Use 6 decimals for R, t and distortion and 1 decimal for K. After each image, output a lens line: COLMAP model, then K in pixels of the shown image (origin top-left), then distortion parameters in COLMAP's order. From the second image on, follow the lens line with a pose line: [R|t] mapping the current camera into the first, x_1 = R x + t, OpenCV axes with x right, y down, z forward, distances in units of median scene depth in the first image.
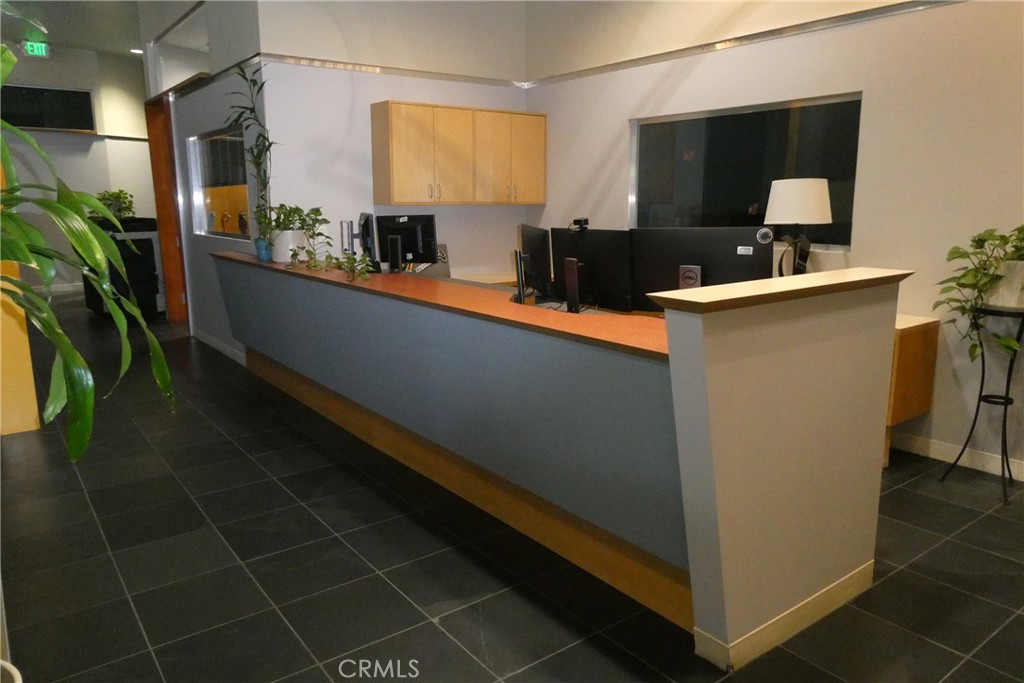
lens RADIAL K [[730.0, 0, 512.0], [0, 730.0, 341.5], [0, 0, 1]] dist [-0.007502, -0.000605]
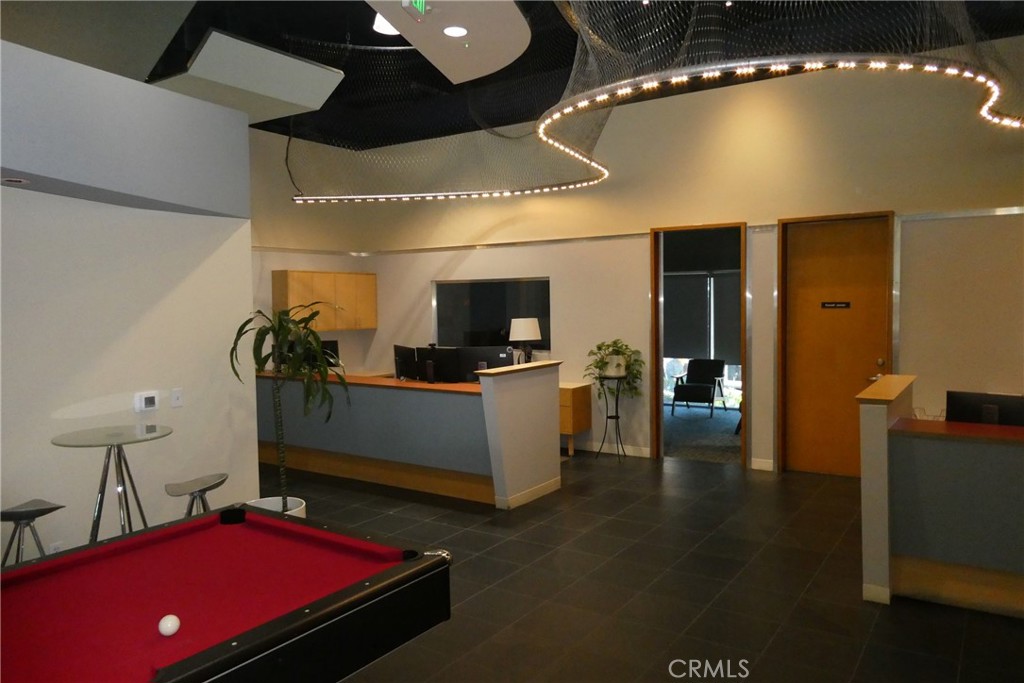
lens RADIAL K [[730.0, 0, 512.0], [0, 730.0, 341.5], [0, 0, 1]] dist [-0.007502, -0.000605]
pose [[0.944295, -0.024949, 0.328154, -0.351929], [0.070845, 0.989155, -0.128658, 0.113887], [-0.321386, 0.144739, 0.935822, -1.015320]]
